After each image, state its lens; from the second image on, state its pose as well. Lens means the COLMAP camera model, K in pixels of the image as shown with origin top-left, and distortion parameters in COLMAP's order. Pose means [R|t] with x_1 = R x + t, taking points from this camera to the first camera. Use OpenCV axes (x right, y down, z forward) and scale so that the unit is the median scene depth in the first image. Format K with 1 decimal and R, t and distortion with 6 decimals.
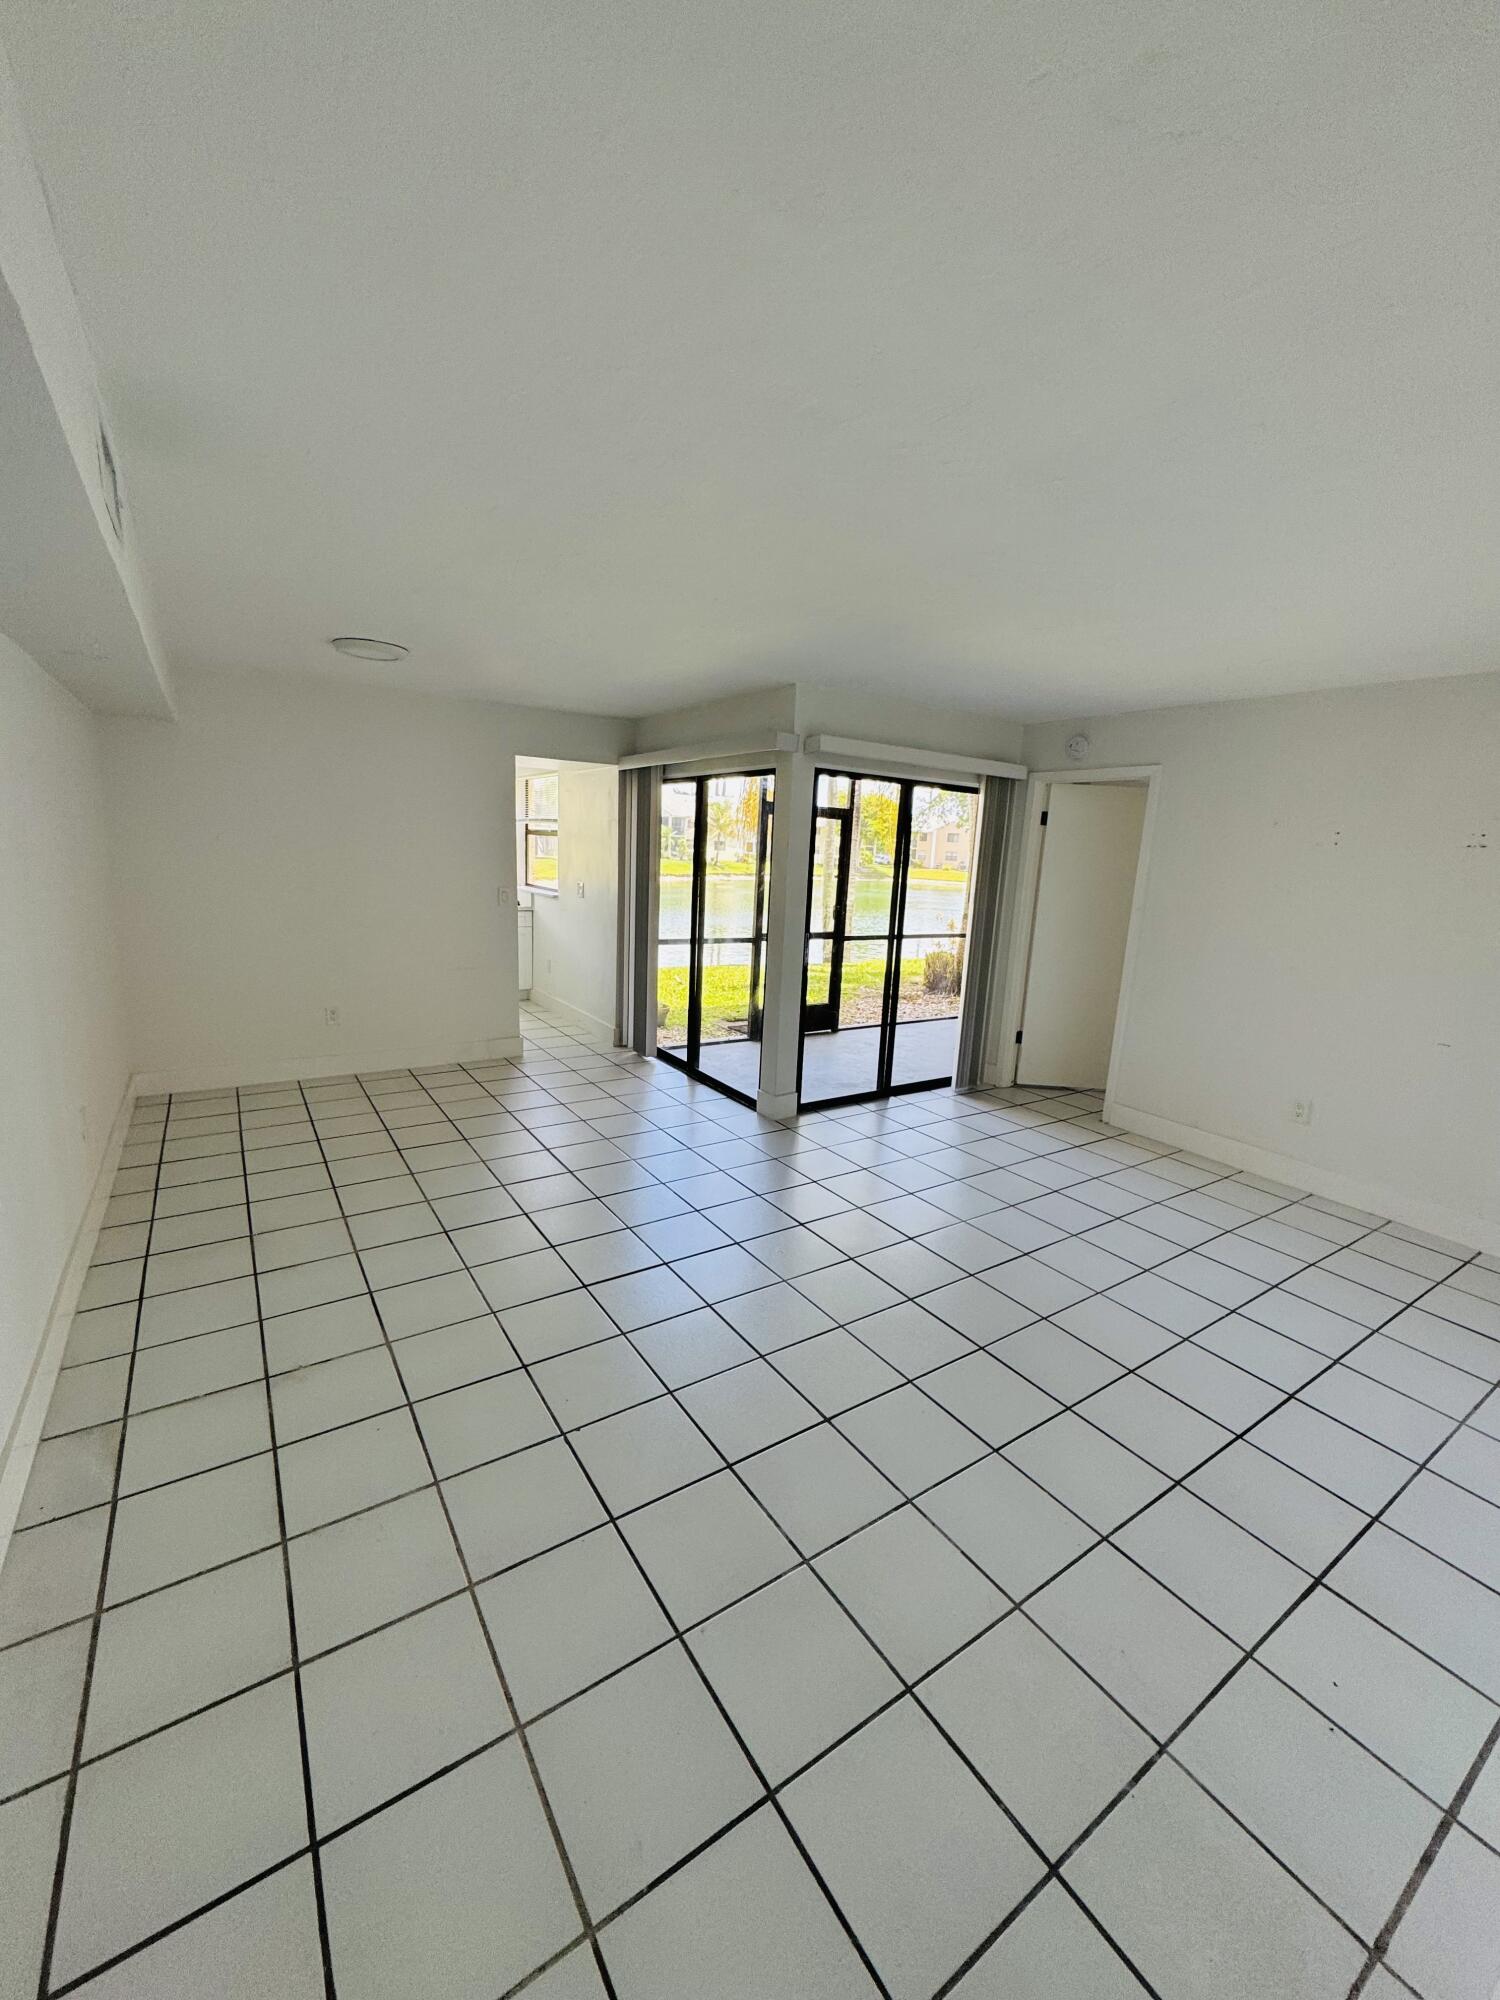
lens RADIAL K [[793.4, 0, 751.5], [0, 793.4, 1000.9], [0, 0, 1]] dist [0.002230, -0.000959]
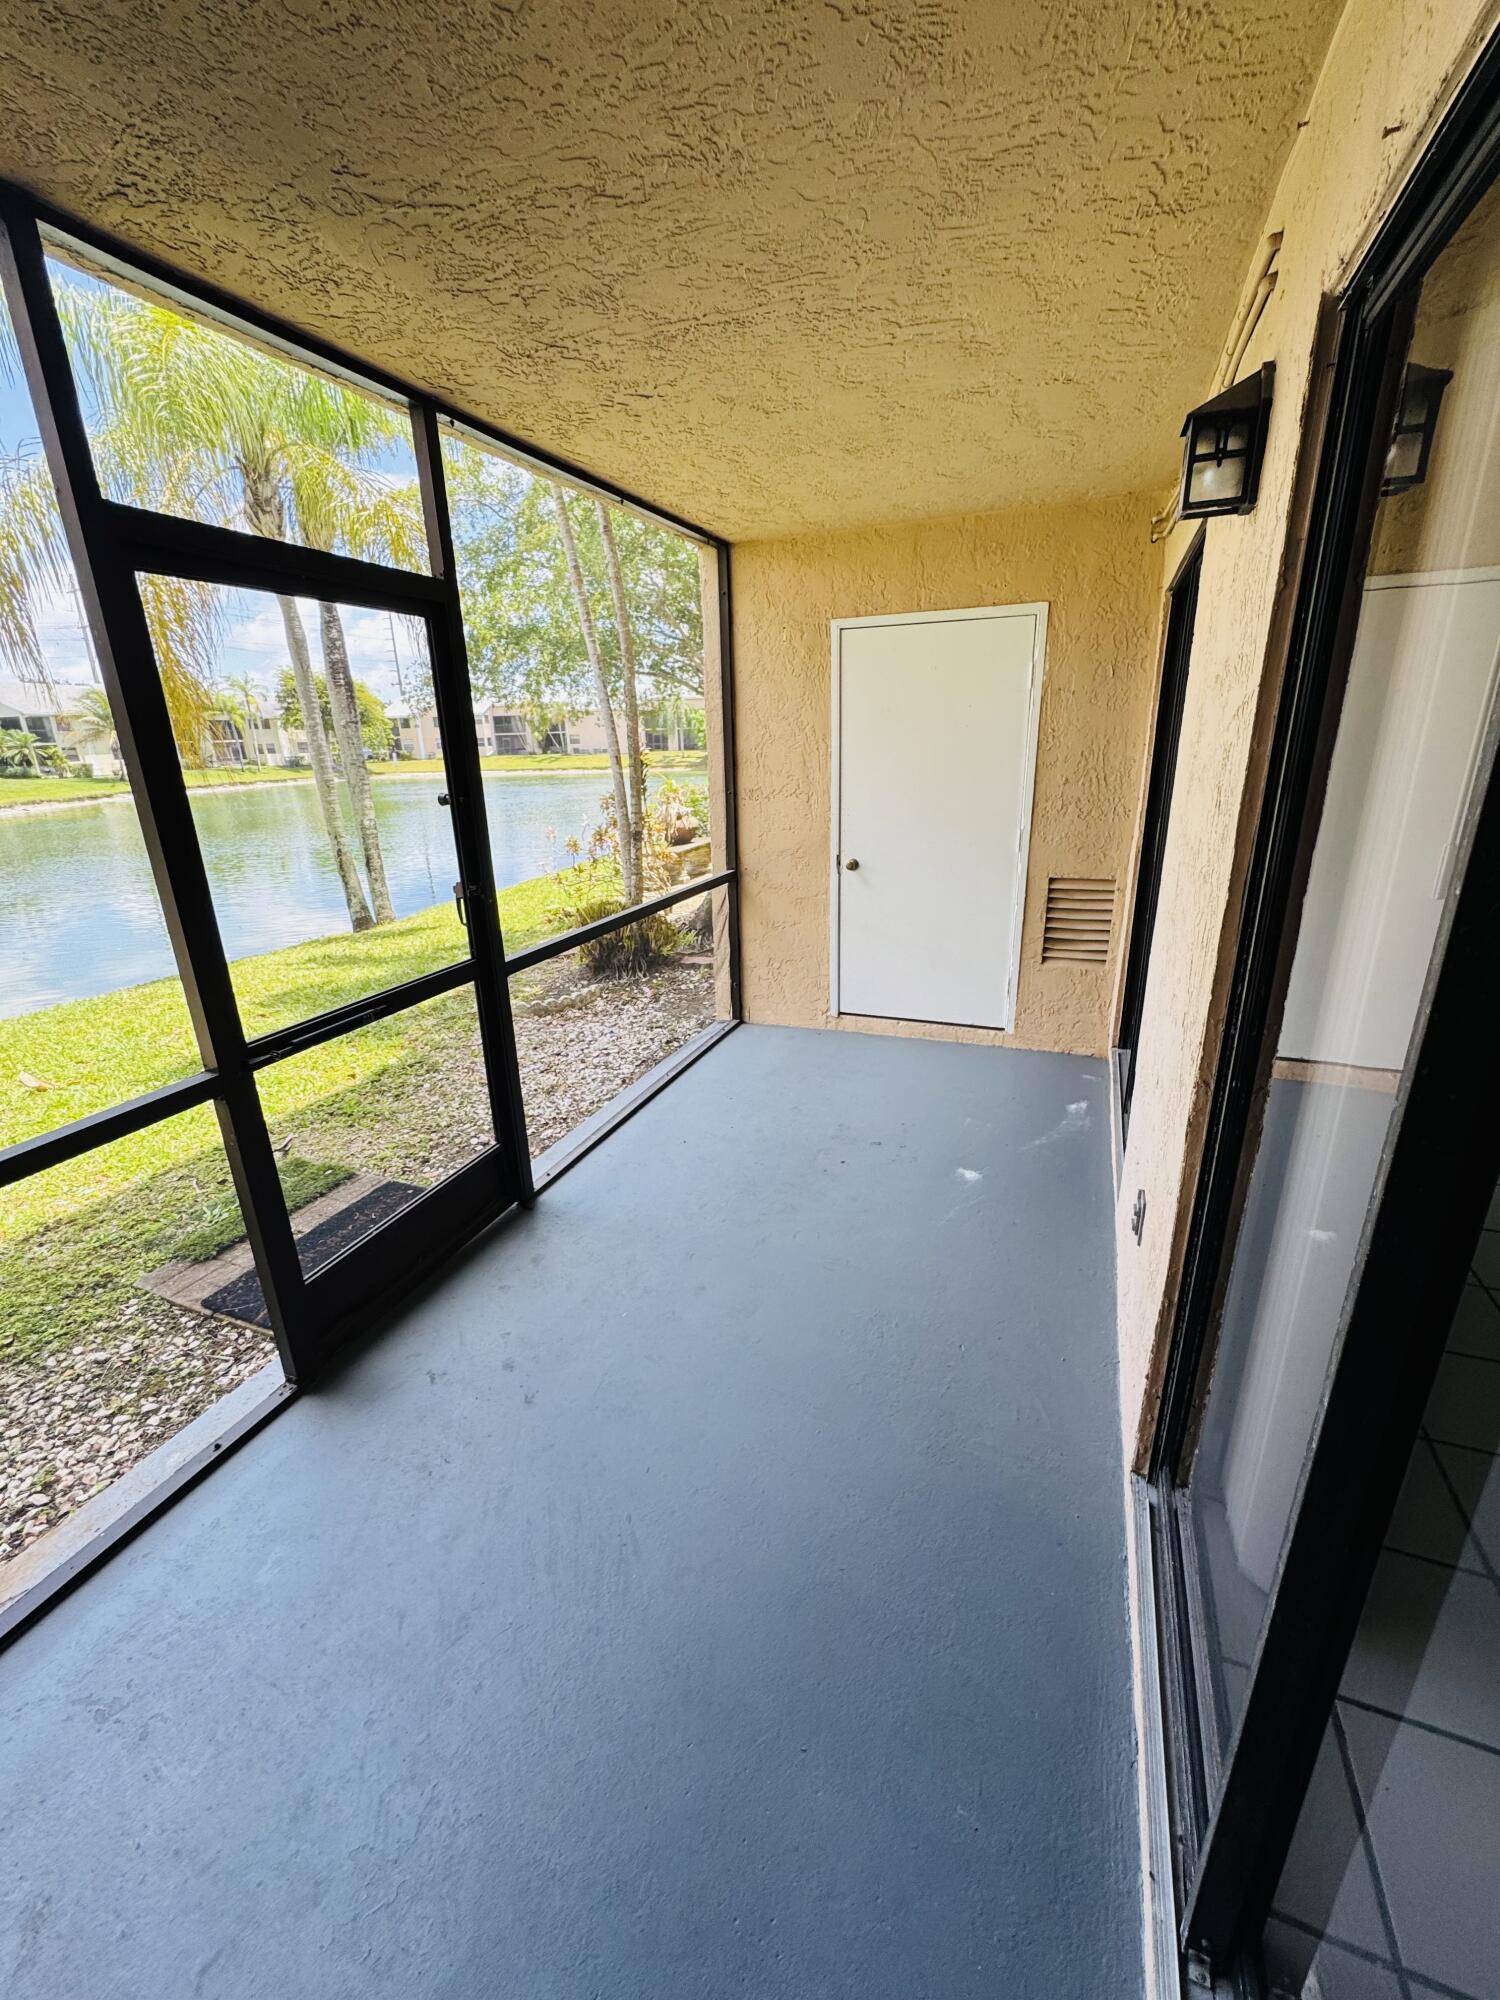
lens RADIAL K [[793.4, 0, 745.6], [0, 793.4, 1009.8], [0, 0, 1]] dist [0.002230, -0.000959]
pose [[0.823866, -0.249626, 0.508853, 0.003328], [0.172703, 0.965659, 0.194102, -0.019802], [-0.539831, -0.072034, 0.838685, 0.112377]]
